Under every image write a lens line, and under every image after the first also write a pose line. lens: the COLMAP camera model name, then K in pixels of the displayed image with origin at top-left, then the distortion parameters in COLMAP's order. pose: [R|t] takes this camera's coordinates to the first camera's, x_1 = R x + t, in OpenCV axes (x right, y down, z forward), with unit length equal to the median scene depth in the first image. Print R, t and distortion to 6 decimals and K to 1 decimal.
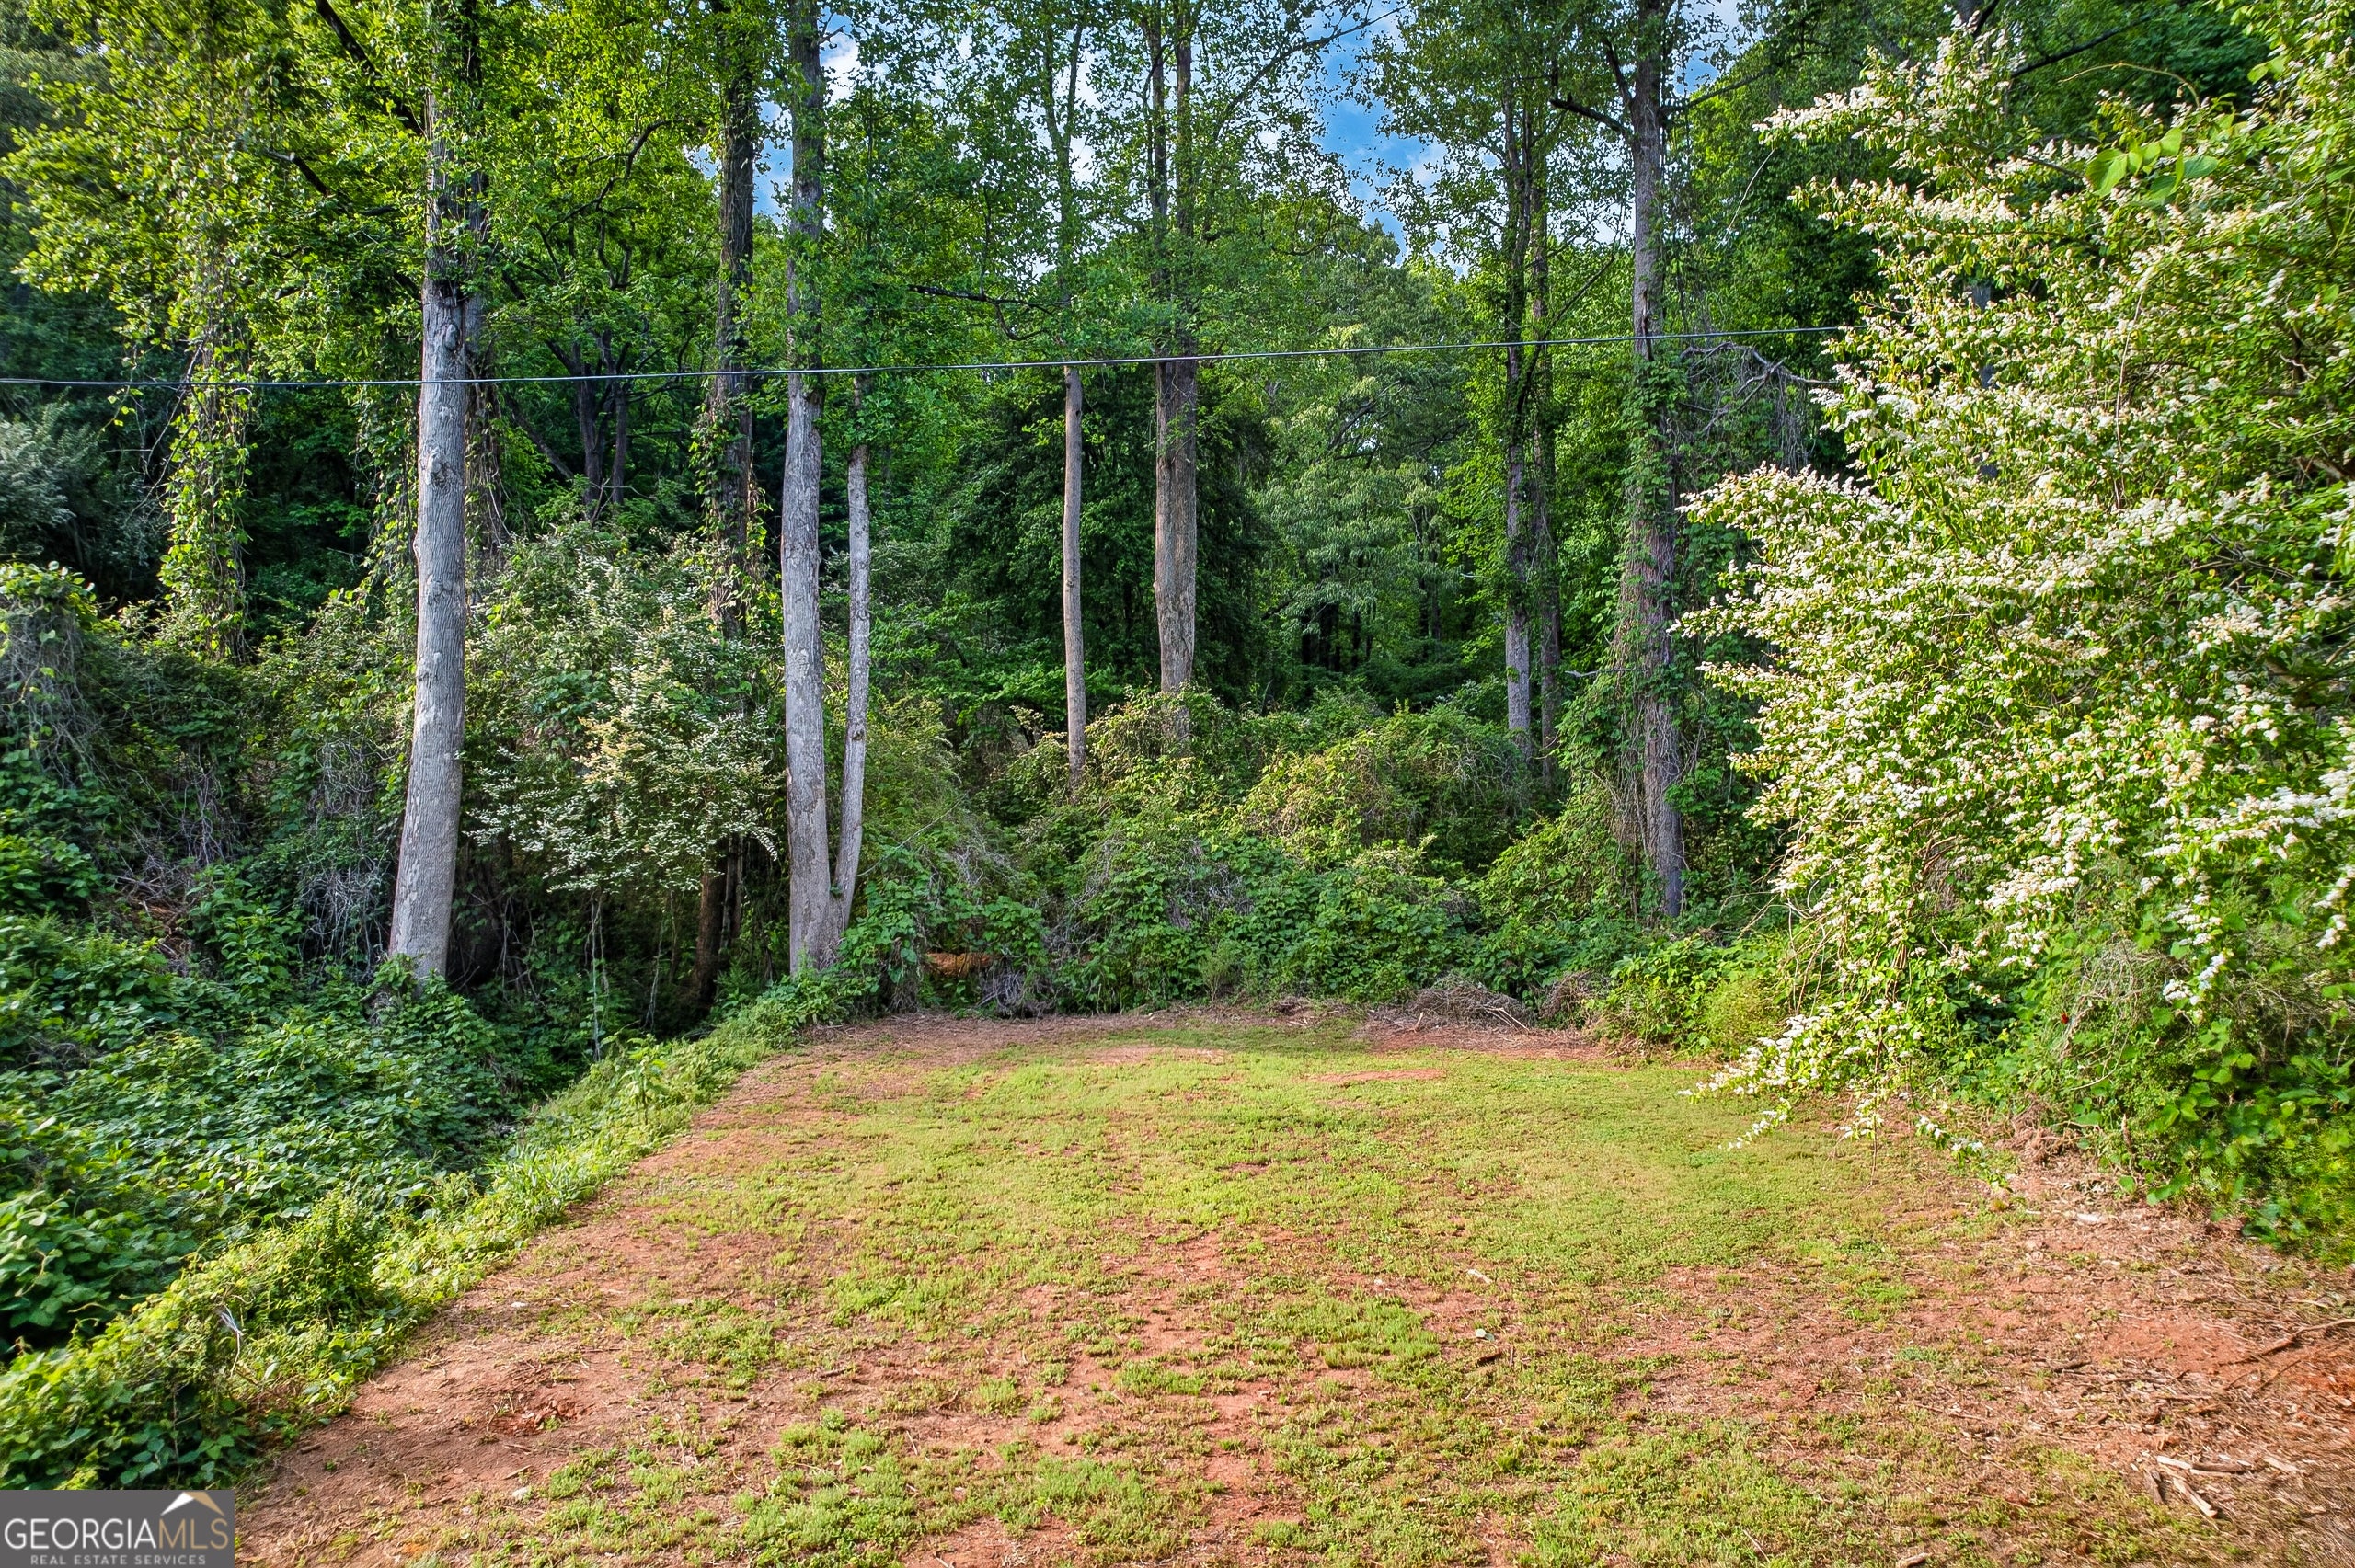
lens RADIAL K [[1508.1, 0, 1177.5], [0, 1508.1, 784.0], [0, 0, 1]] dist [-0.062067, 0.058018]
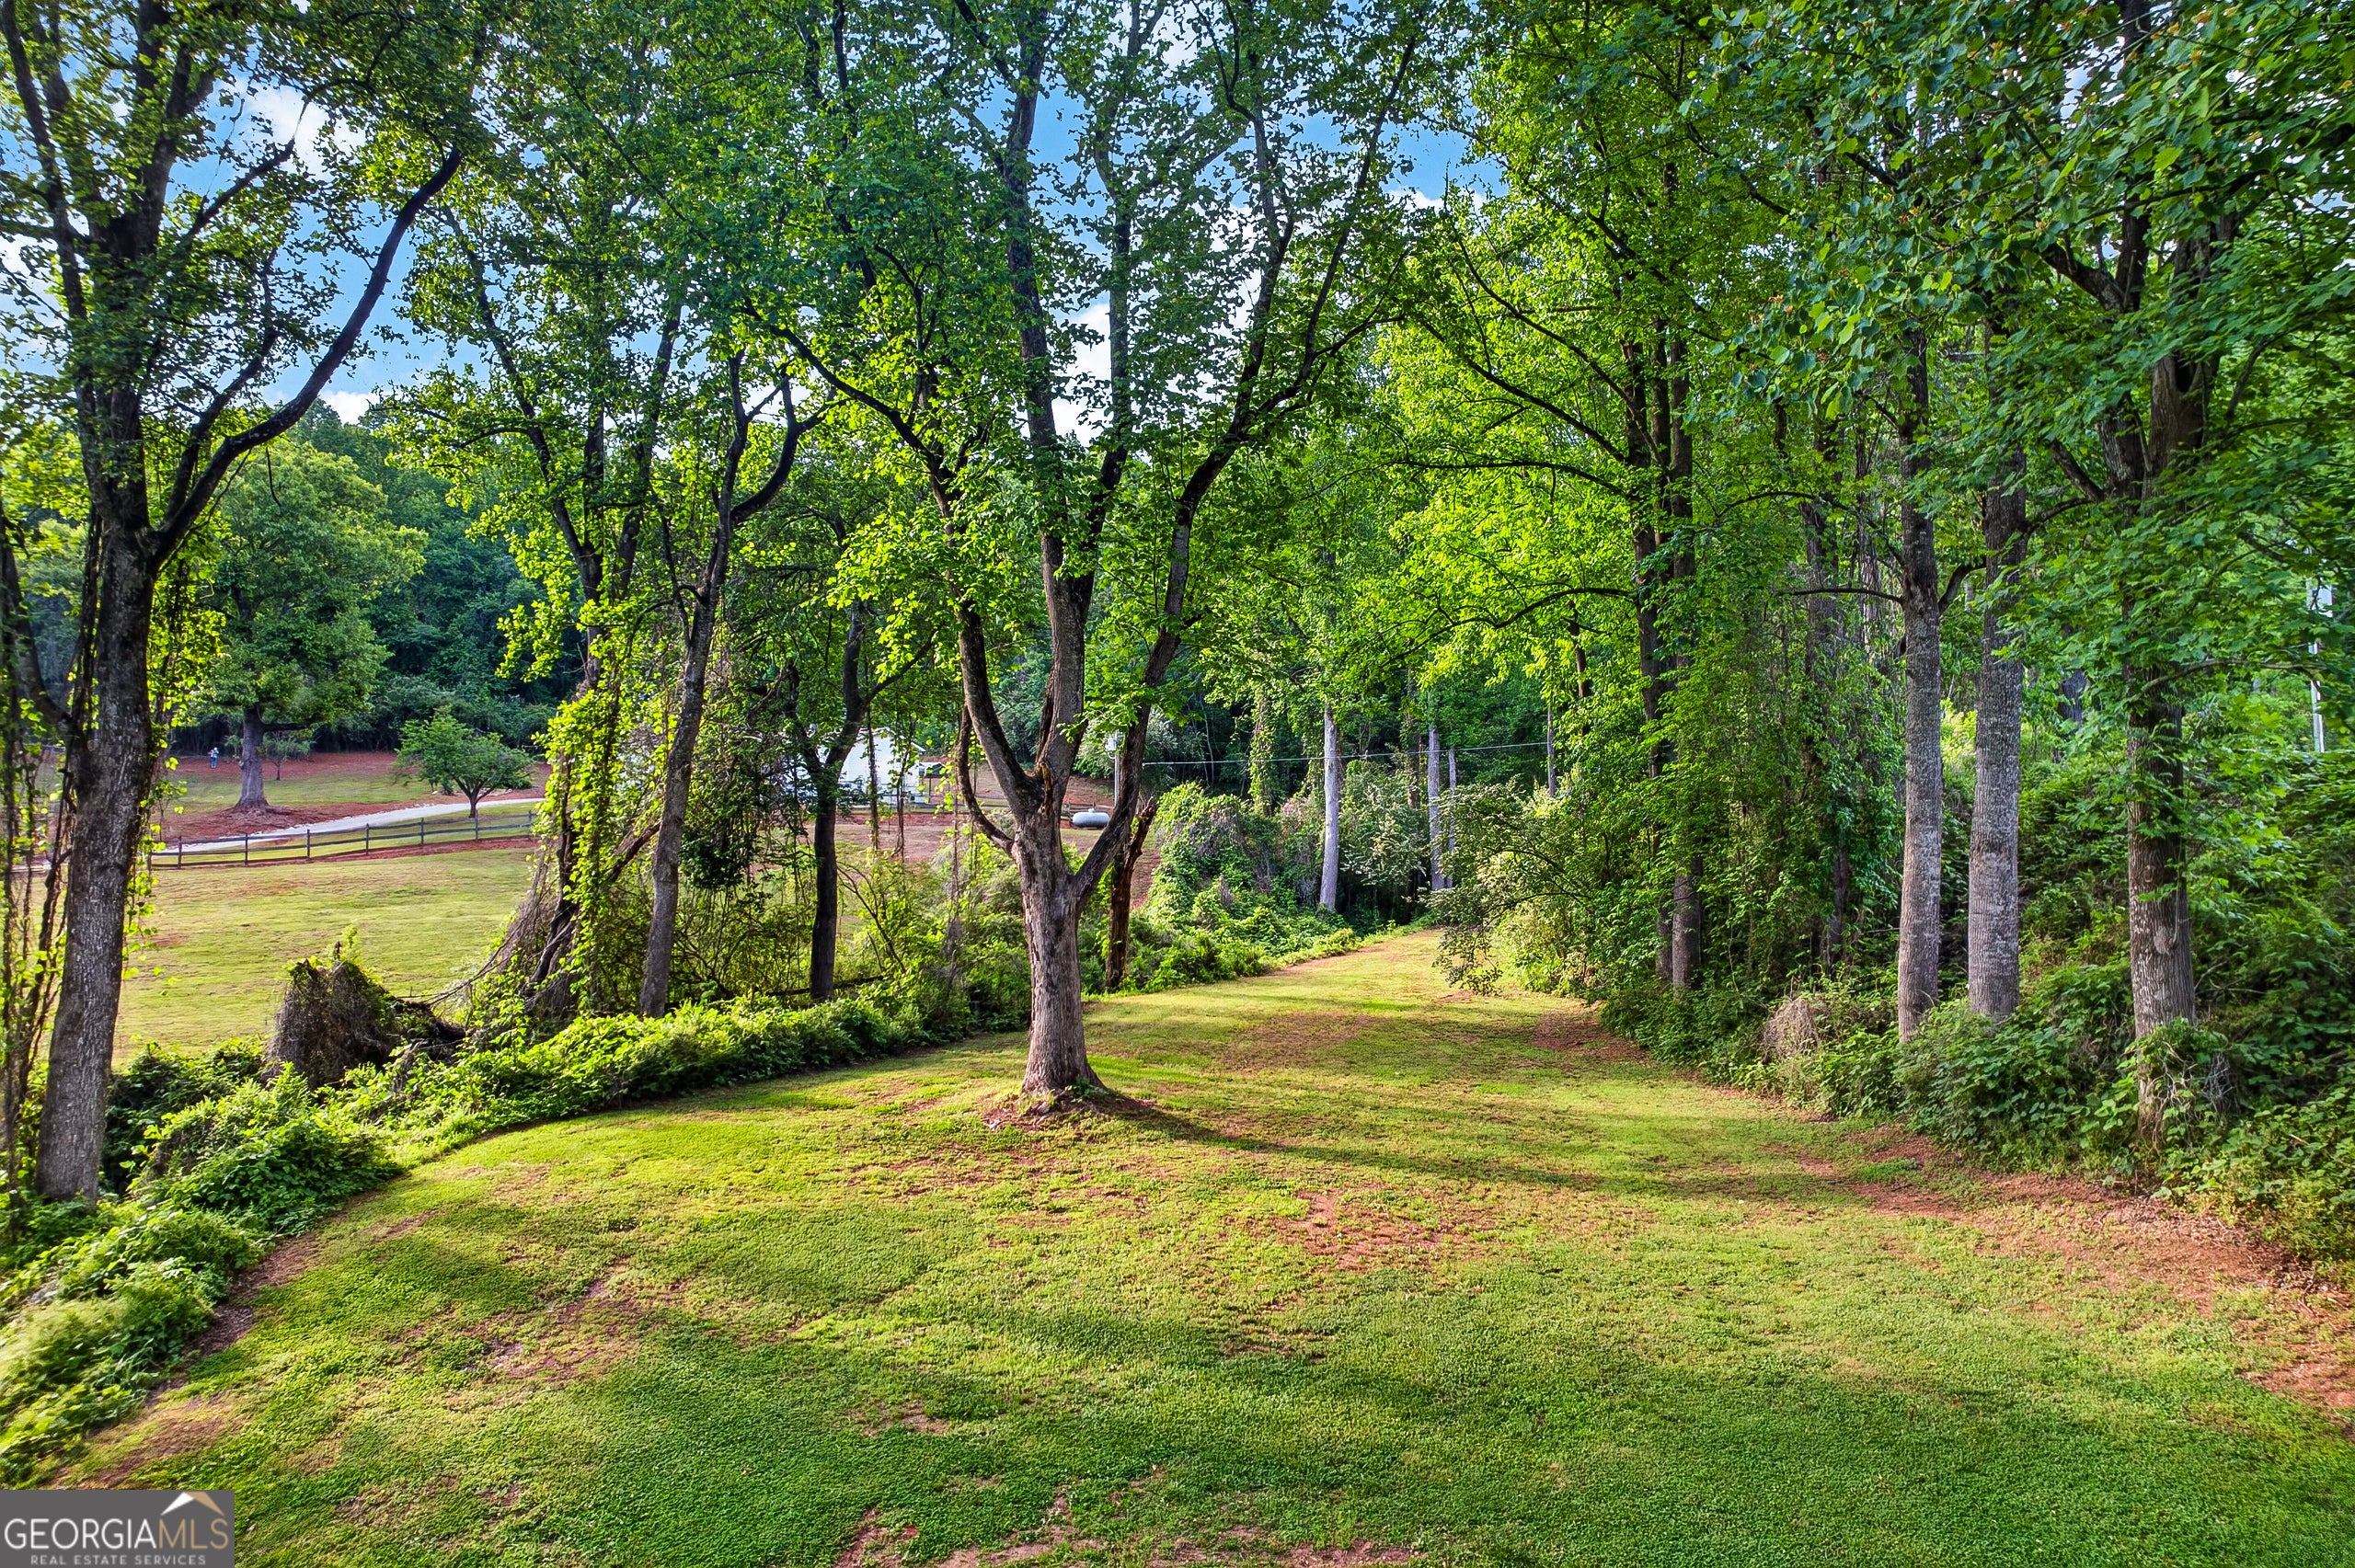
lens RADIAL K [[1508.1, 0, 1177.5], [0, 1508.1, 784.0], [0, 0, 1]] dist [-0.062067, 0.058018]
pose [[0.897806, -0.017630, -0.440038, 0.735822], [0.018587, 0.999825, -0.002136, -0.164192], [0.439999, -0.006261, 0.897976, -2.326128]]
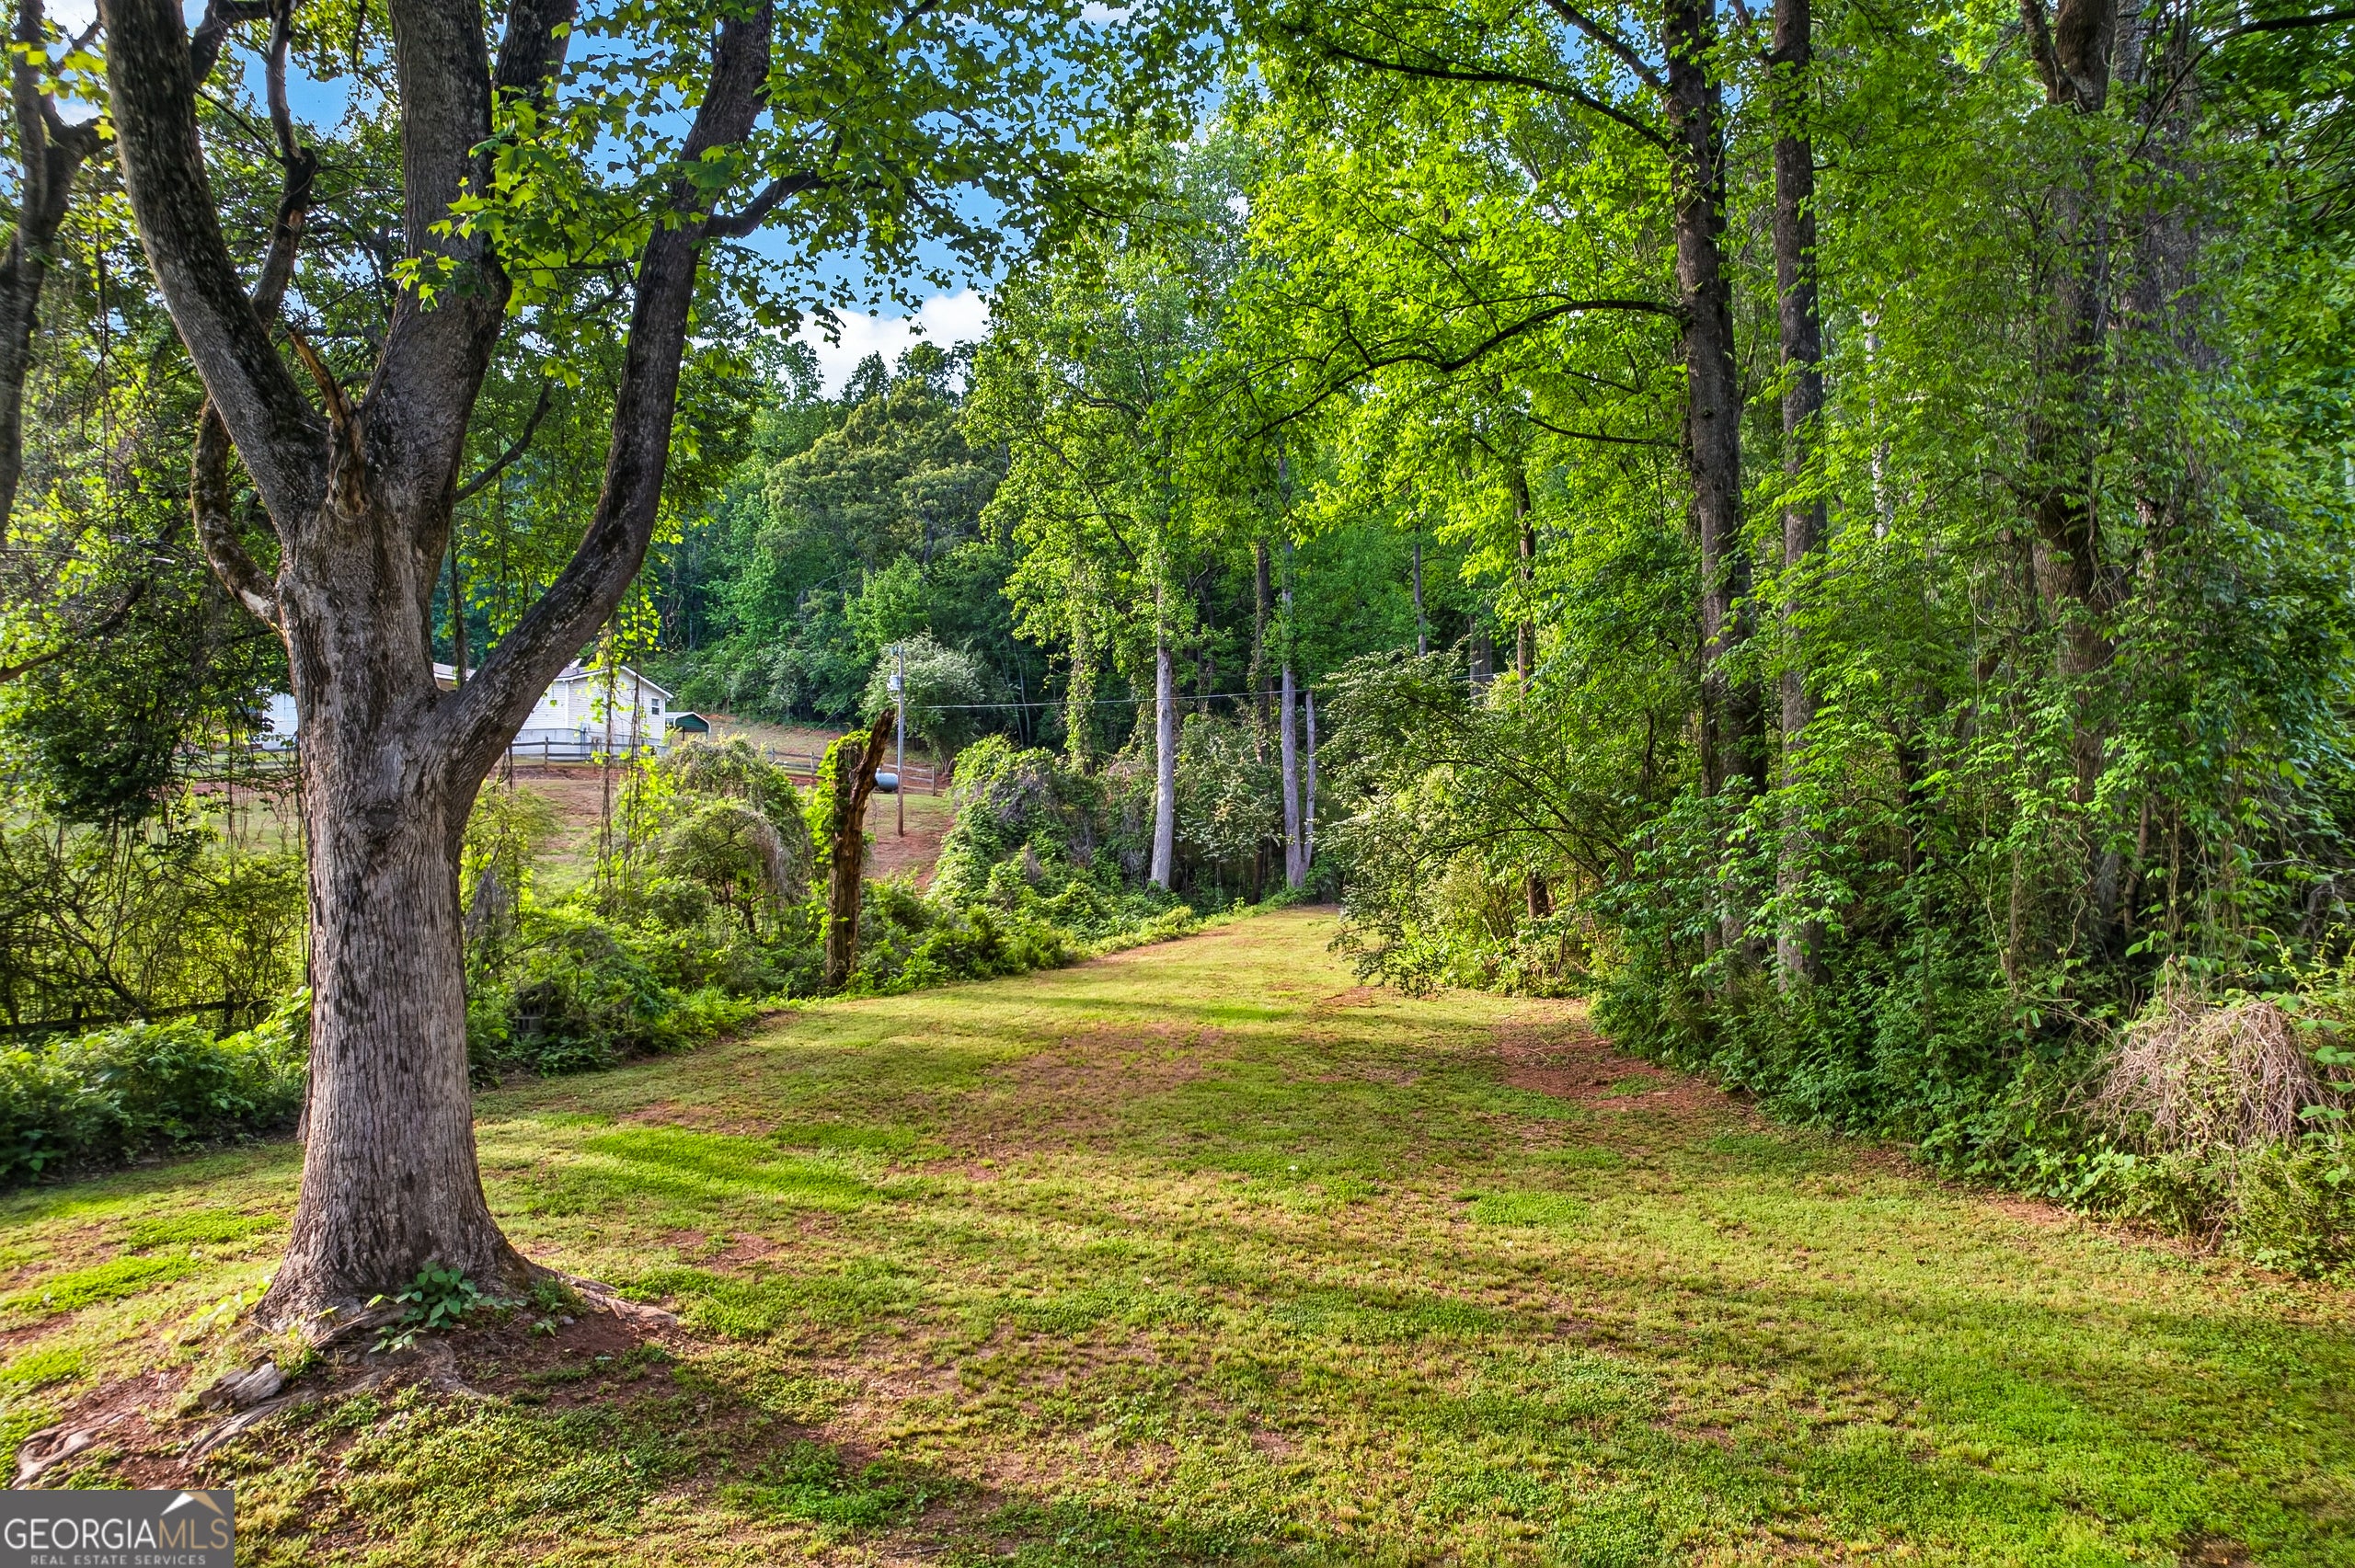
lens RADIAL K [[1508.1, 0, 1177.5], [0, 1508.1, 784.0], [0, 0, 1]] dist [-0.062067, 0.058018]
pose [[0.940396, -0.012796, -0.339841, 0.511586], [0.015040, 0.999879, 0.003972, -0.080848], [0.339749, -0.008847, 0.940474, -1.714758]]
